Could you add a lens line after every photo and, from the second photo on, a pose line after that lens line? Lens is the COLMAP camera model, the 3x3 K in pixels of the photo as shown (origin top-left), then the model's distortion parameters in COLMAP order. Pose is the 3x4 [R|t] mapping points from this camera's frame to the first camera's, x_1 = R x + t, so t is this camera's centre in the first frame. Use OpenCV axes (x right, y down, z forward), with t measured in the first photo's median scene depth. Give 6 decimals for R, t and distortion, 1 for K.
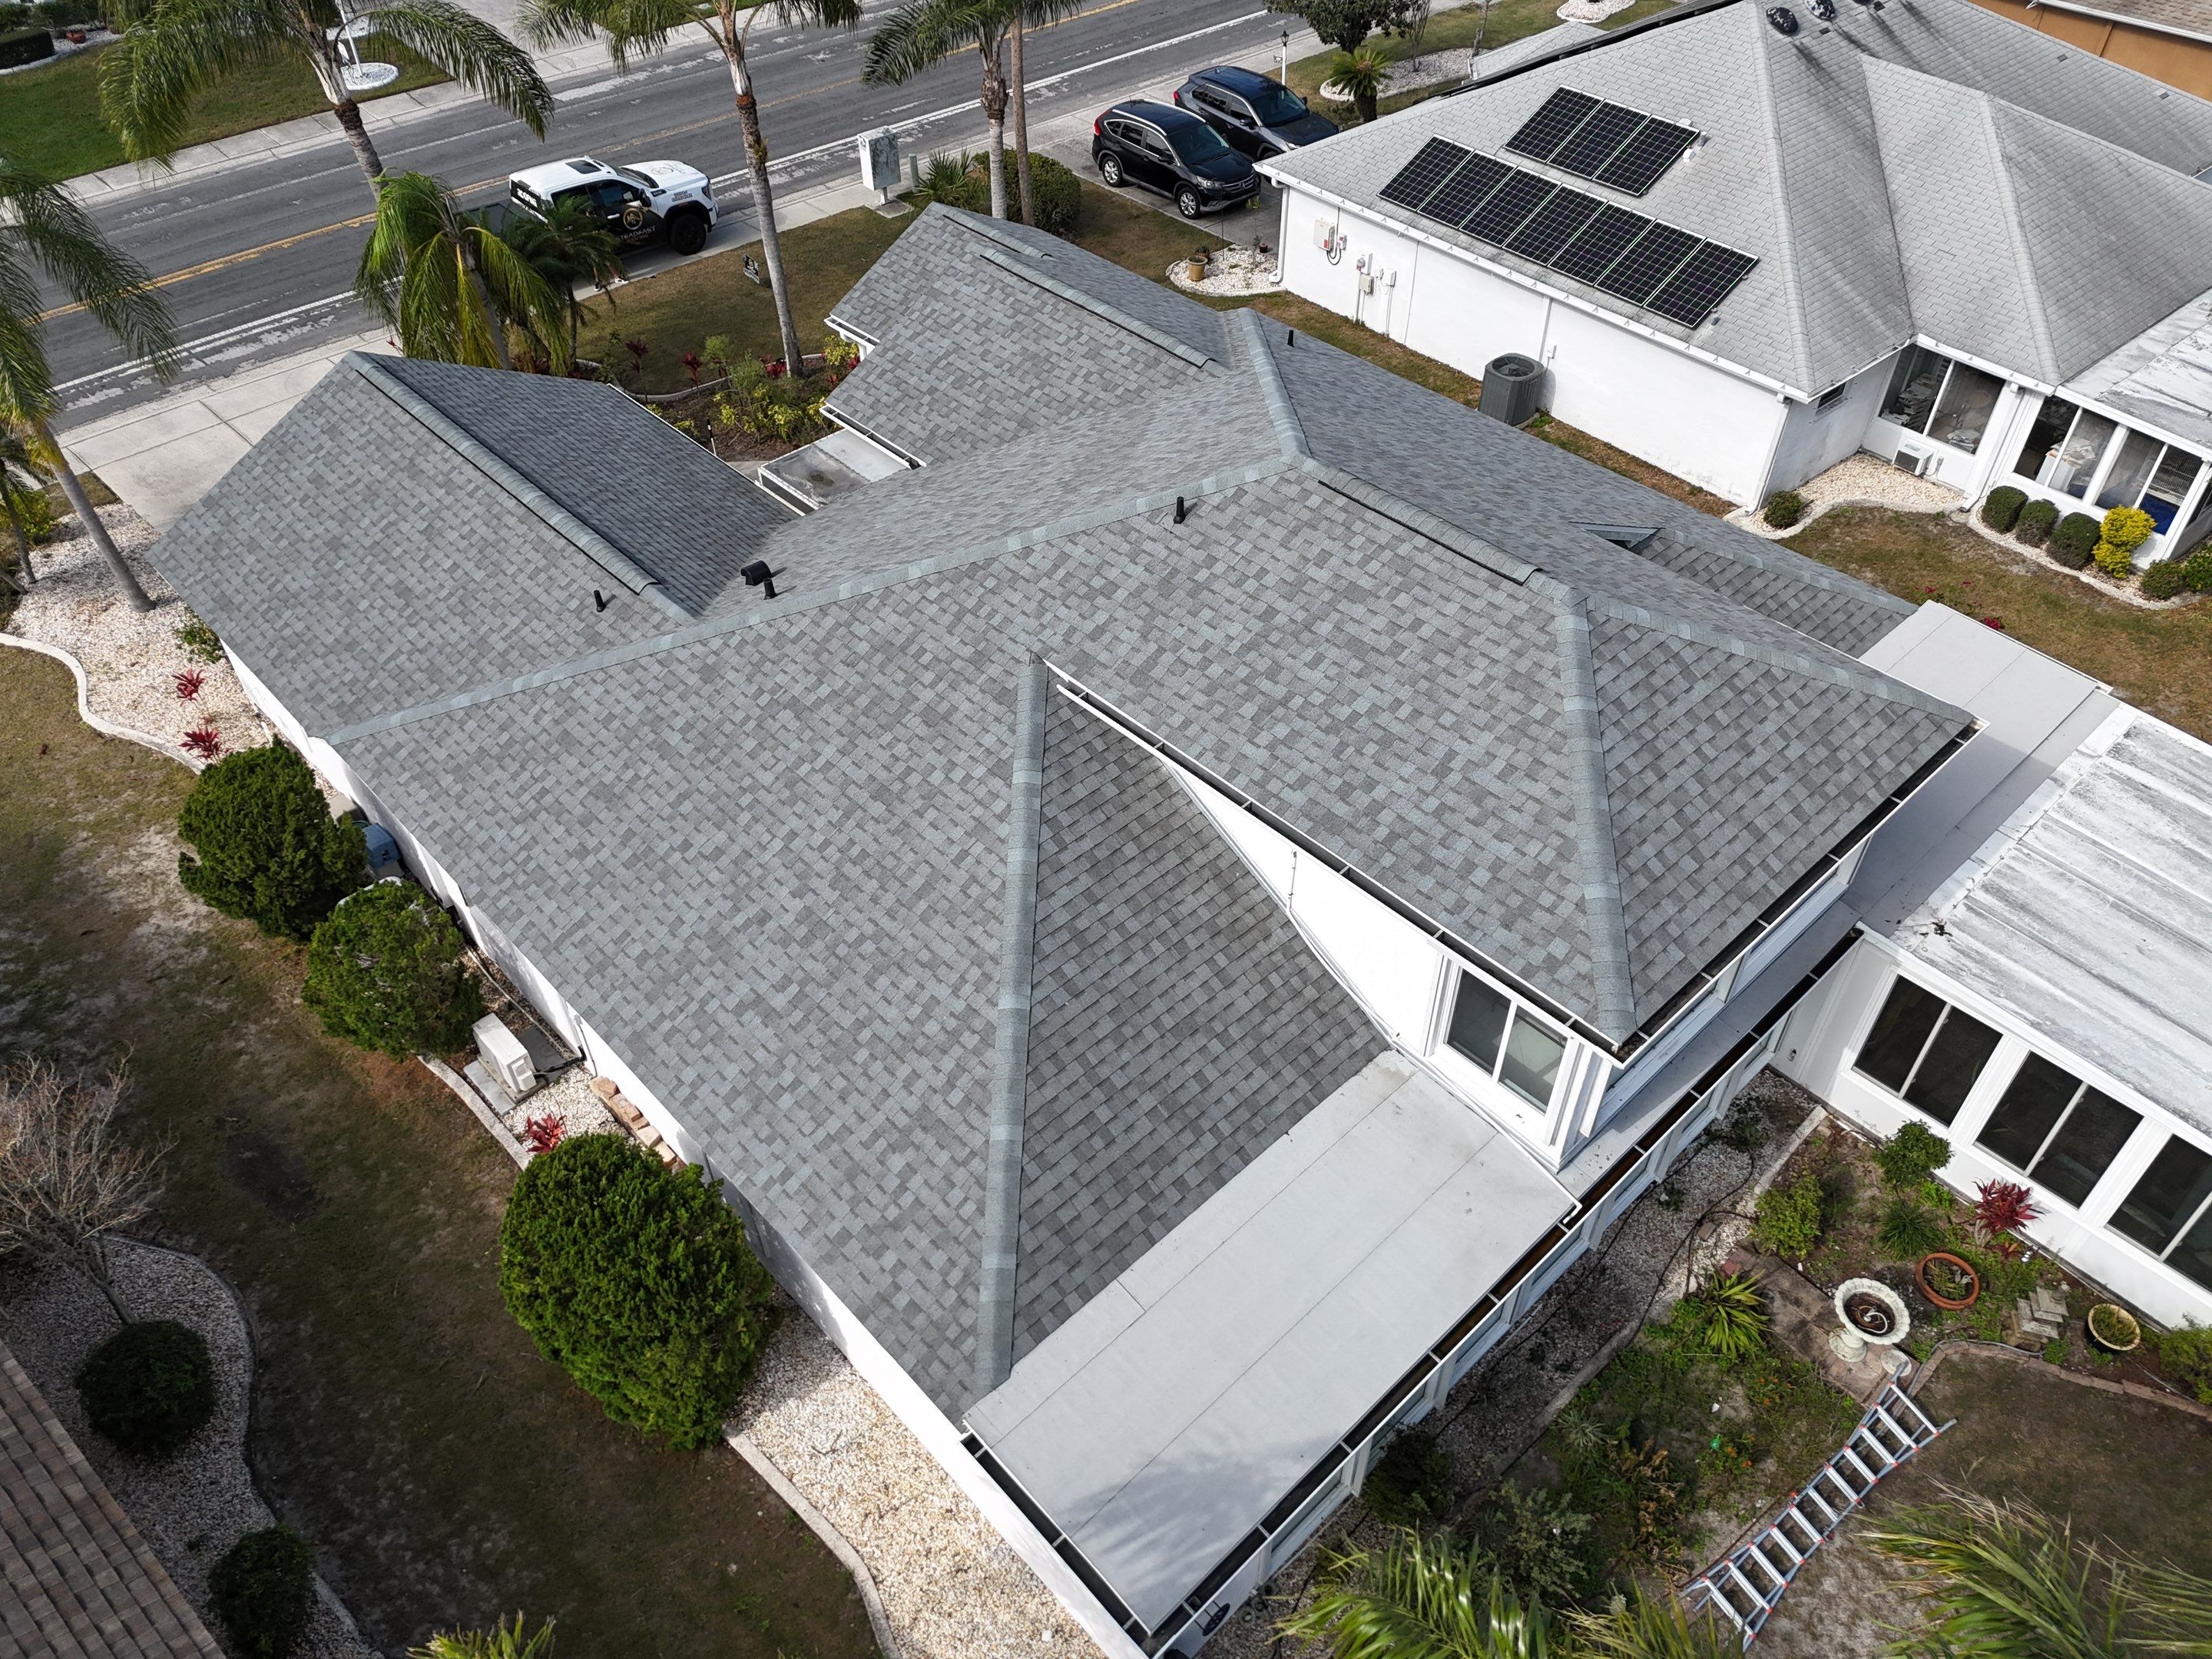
lens RADIAL K [[1620.4, 0, 1114.0], [0, 1620.4, 824.0], [0, 0, 1]] dist [0.077372, -0.065072]
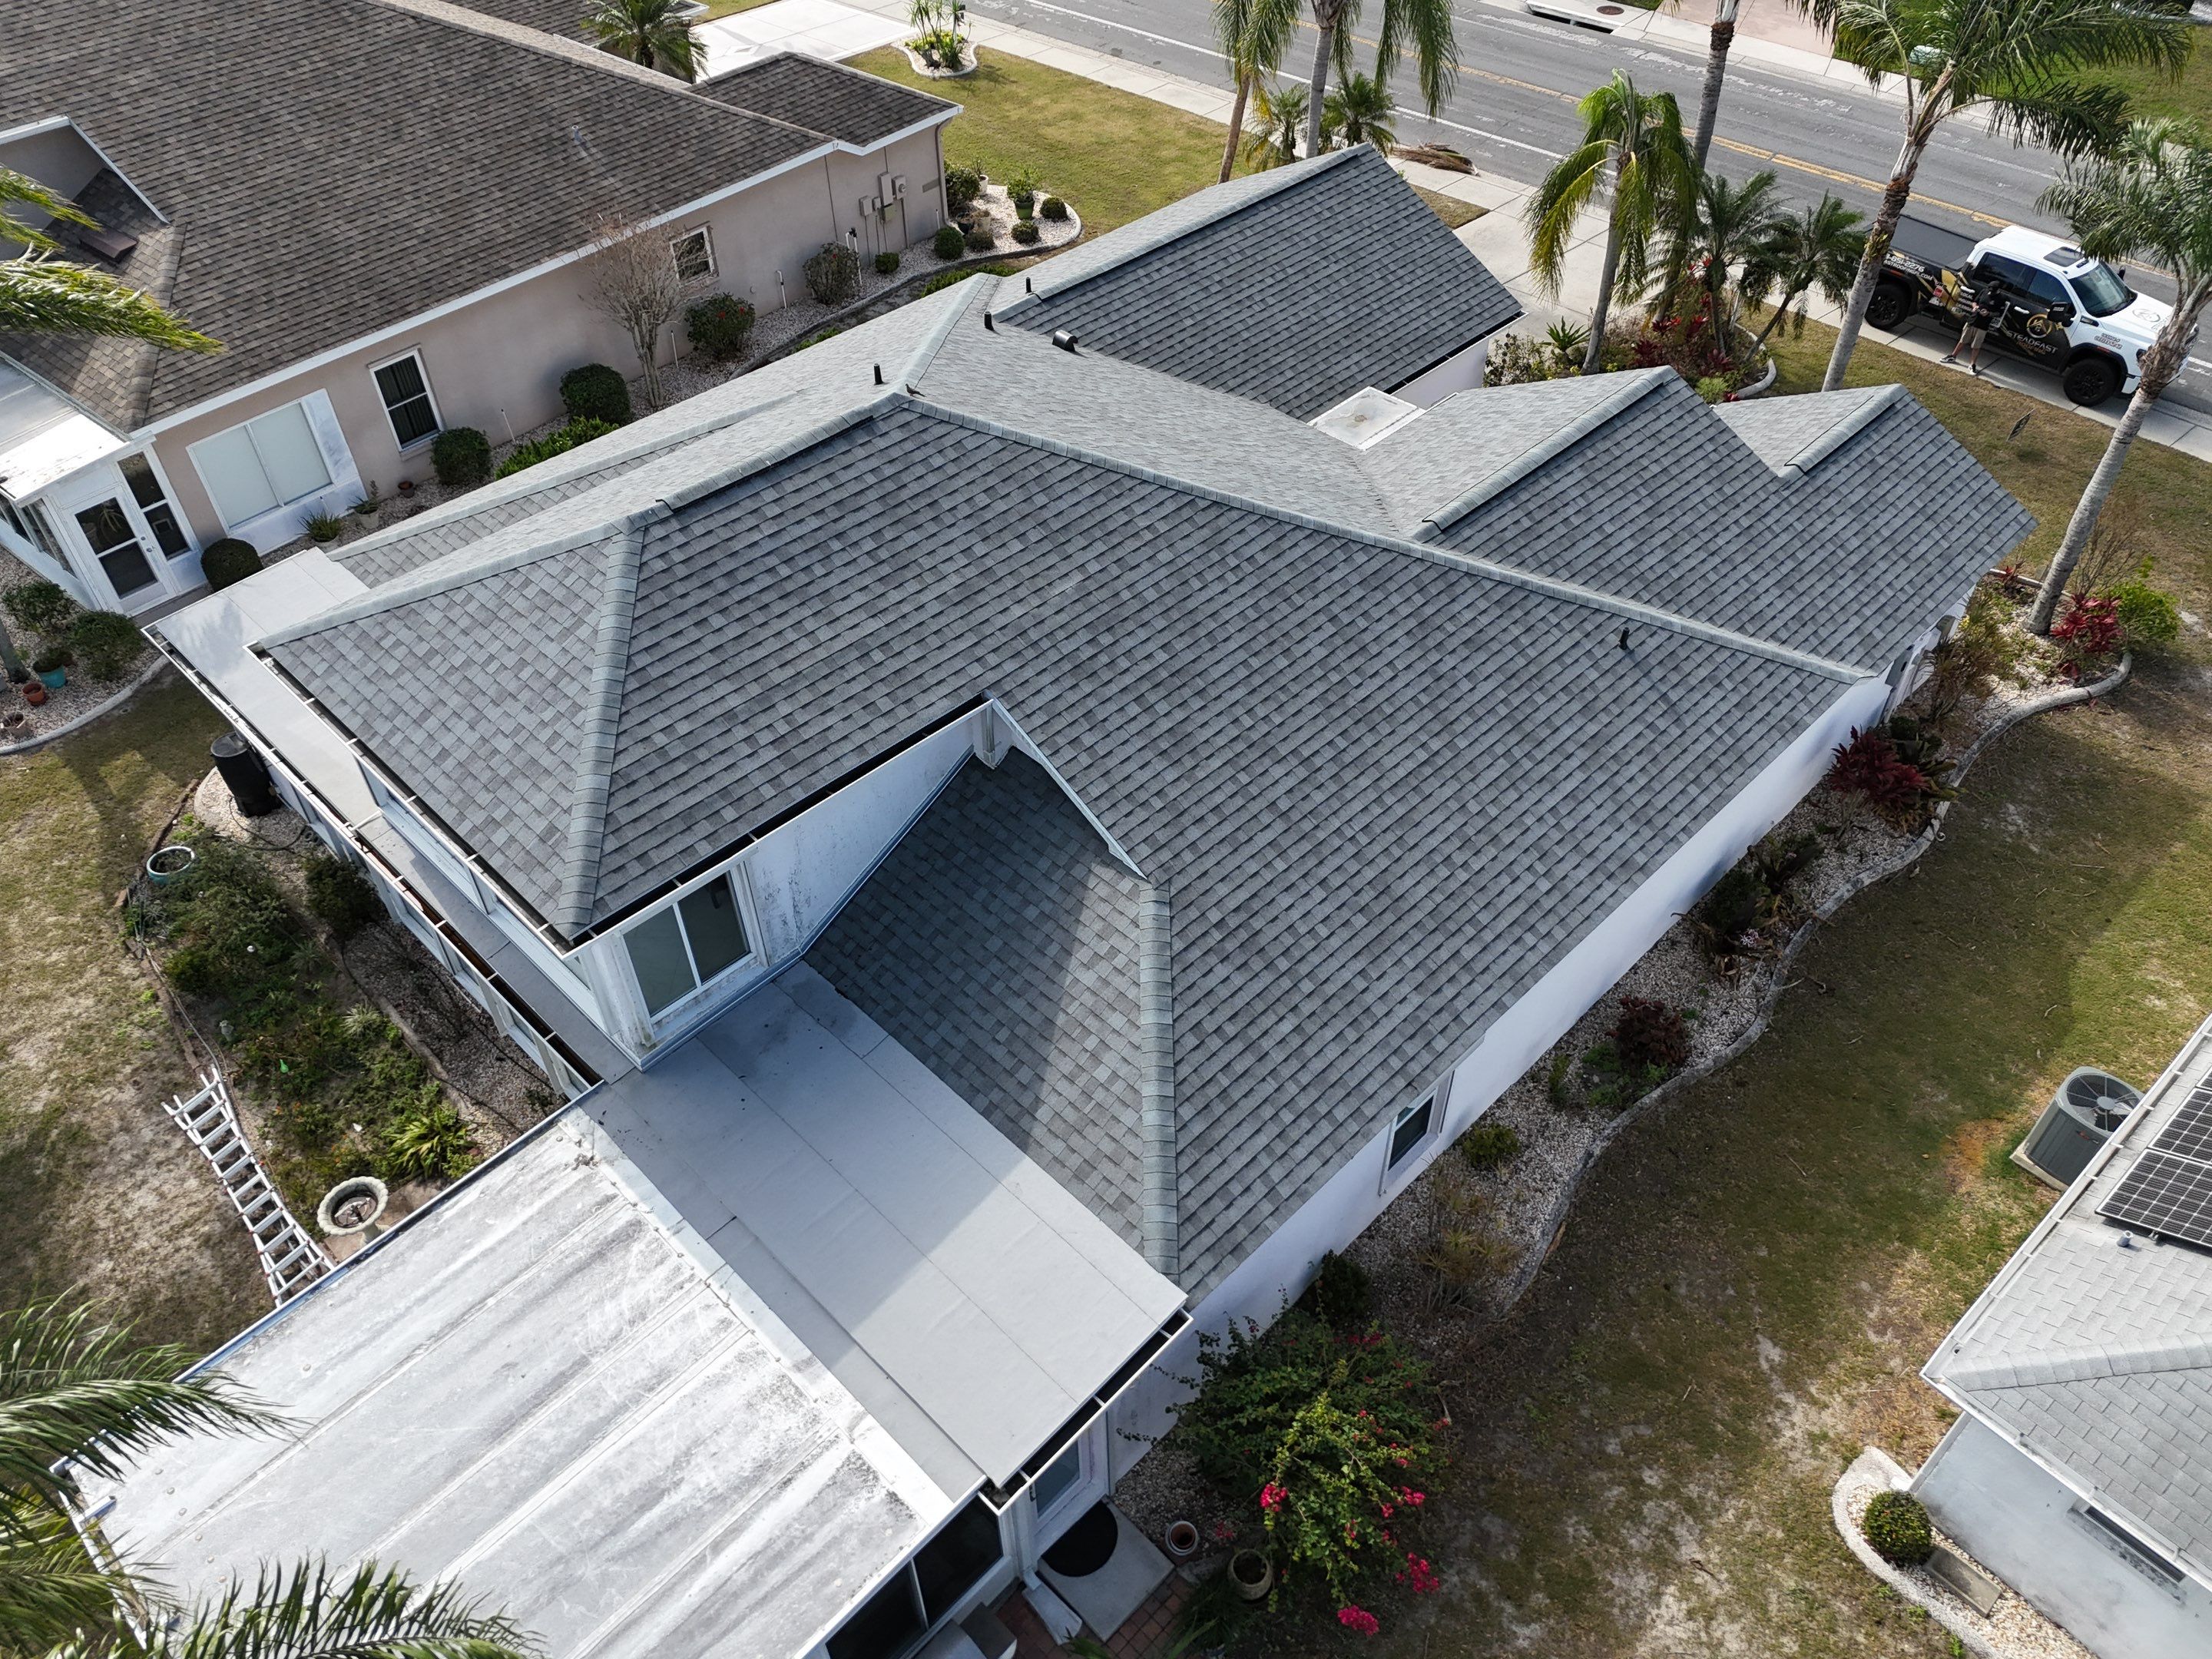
lens RADIAL K [[1620.4, 0, 1112.7], [0, 1620.4, 824.0], [0, 0, 1]] dist [0.077372, -0.065072]
pose [[0.031775, 0.698226, -0.715172, 0.641490], [-0.682053, 0.538189, 0.495133, -0.419513], [0.730612, 0.472052, 0.493328, 0.434847]]
